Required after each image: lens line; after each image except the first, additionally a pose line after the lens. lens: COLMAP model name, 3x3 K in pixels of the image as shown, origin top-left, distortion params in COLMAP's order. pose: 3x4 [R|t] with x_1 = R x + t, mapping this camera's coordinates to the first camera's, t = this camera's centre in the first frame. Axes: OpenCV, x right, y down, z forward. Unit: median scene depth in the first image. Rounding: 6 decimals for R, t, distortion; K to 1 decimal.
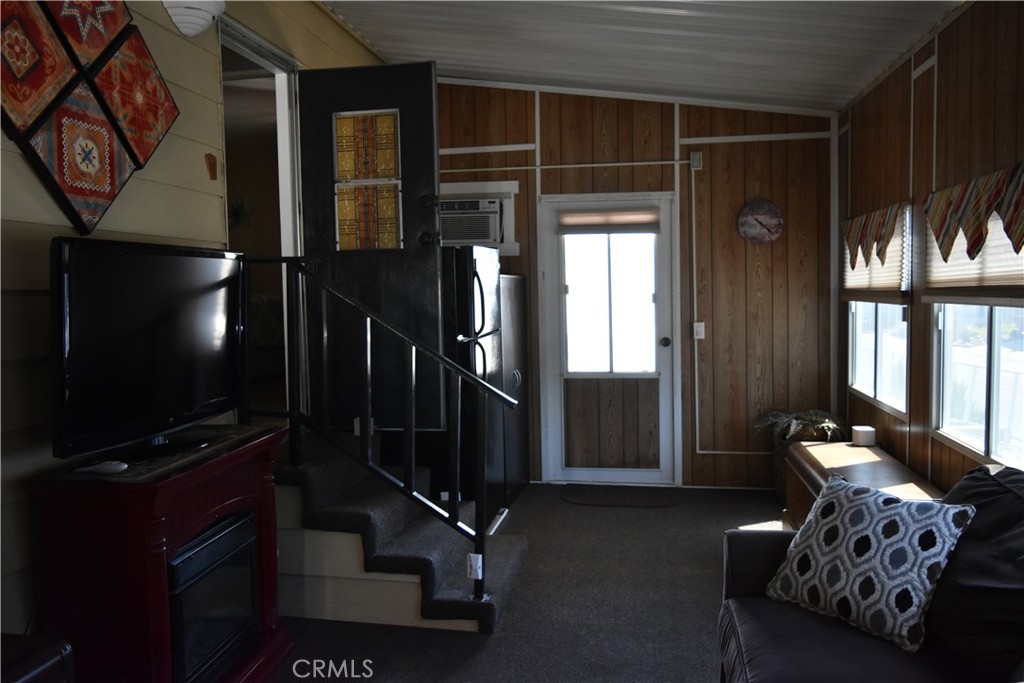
lens RADIAL K [[790.3, 0, 517.4], [0, 790.3, 339.8], [0, 0, 1]] dist [-0.019561, 0.011381]
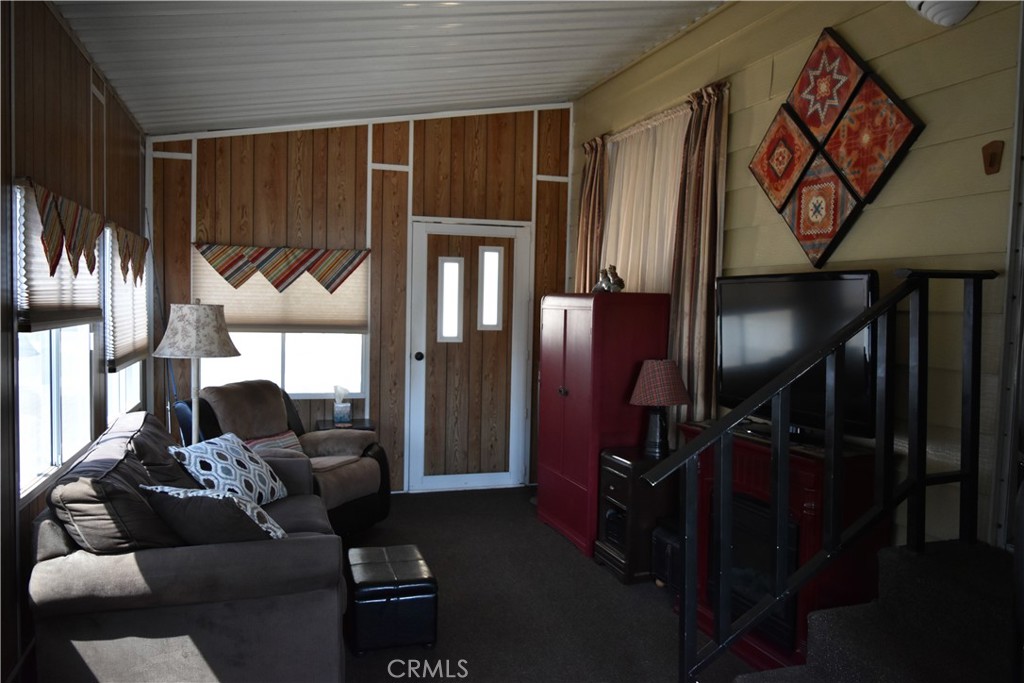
lens RADIAL K [[790.3, 0, 517.4], [0, 790.3, 339.8], [0, 0, 1]] dist [-0.019561, 0.011381]
pose [[-0.890272, 0.014101, -0.455211, 0.504519], [-0.040642, 0.993073, 0.110247, -0.136278], [0.453612, 0.116650, -0.883532, 1.921853]]
